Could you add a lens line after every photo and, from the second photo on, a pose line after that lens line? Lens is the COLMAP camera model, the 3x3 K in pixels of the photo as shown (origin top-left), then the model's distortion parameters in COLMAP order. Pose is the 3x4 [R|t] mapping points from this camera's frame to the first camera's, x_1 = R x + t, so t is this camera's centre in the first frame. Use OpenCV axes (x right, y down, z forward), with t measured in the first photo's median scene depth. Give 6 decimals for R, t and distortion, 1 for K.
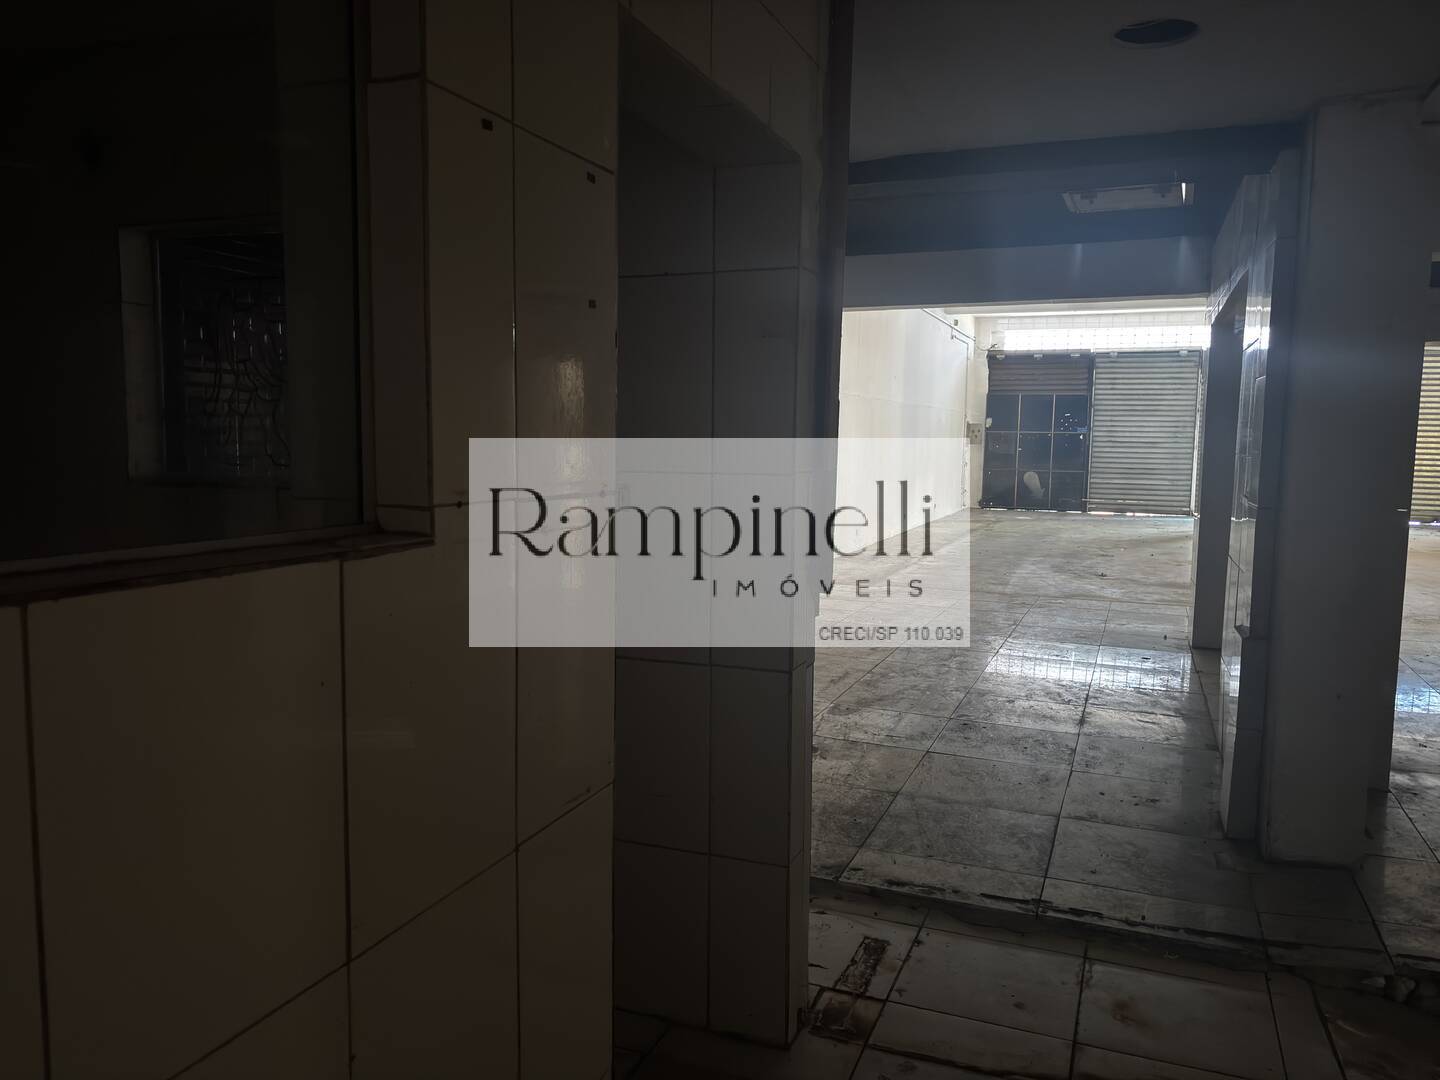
lens RADIAL K [[1099.0, 0, 708.5], [0, 1099.0, 531.5], [0, 0, 1]] dist [0.057656, -0.058542]
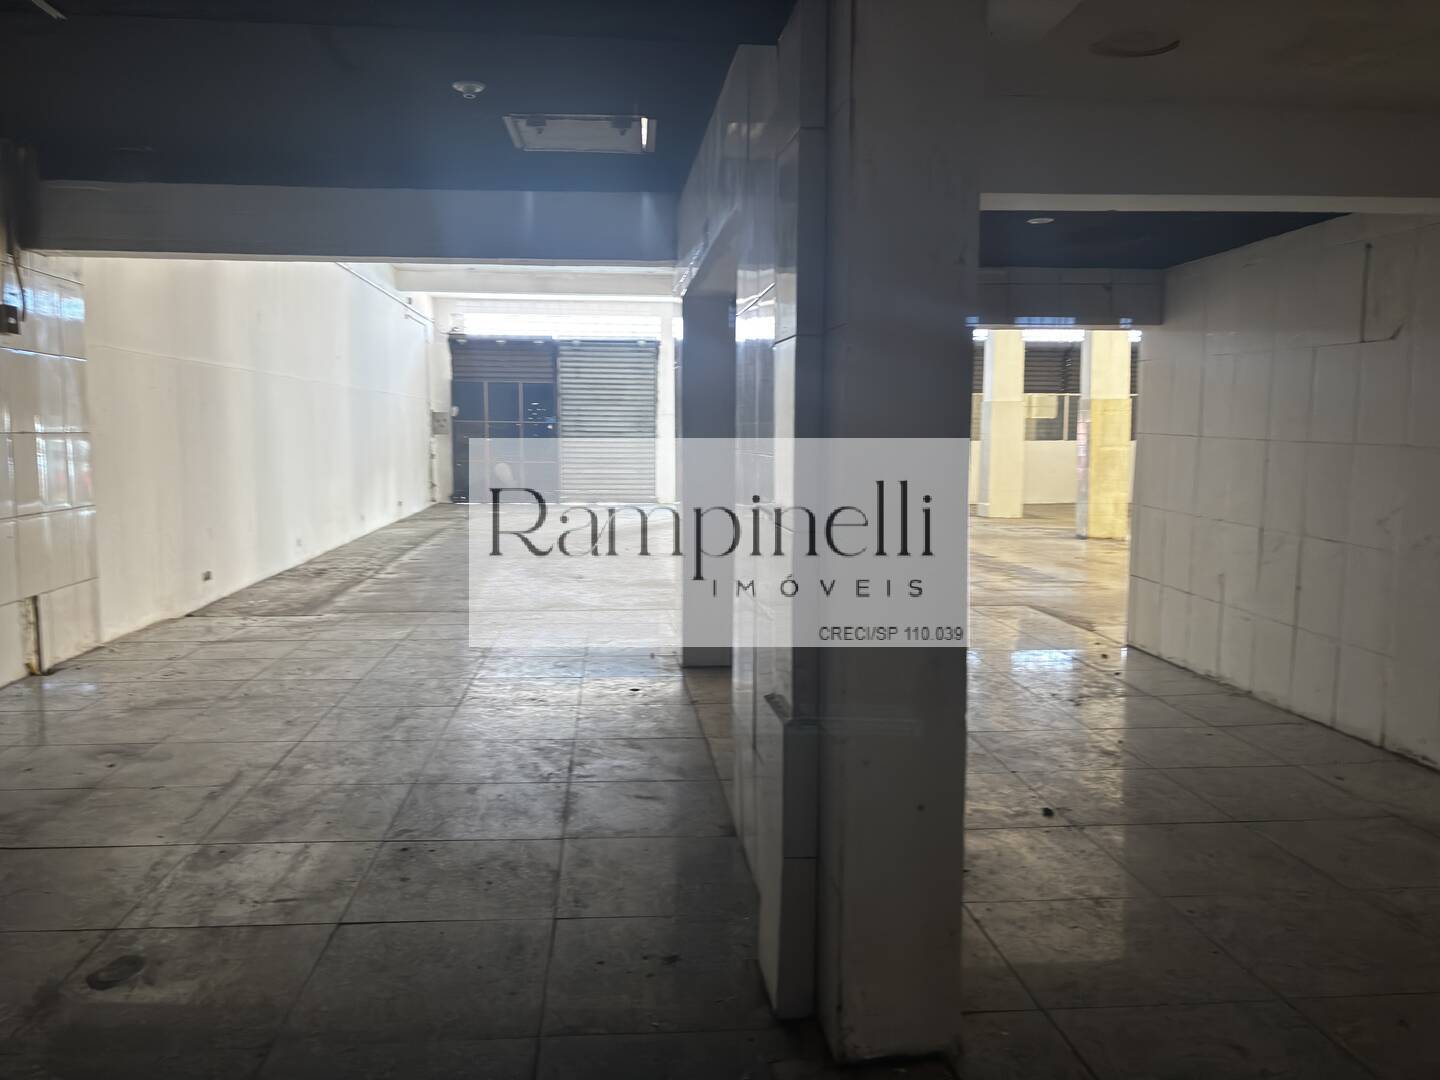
lens RADIAL K [[1099.0, 0, 716.9], [0, 1099.0, 532.7], [0, 0, 1]] dist [0.057656, -0.058542]
pose [[0.890239, -0.056793, 0.451939, 0.064786], [0.052221, 0.998380, 0.022595, -0.016288], [-0.452490, 0.003486, 0.891763, 0.183739]]
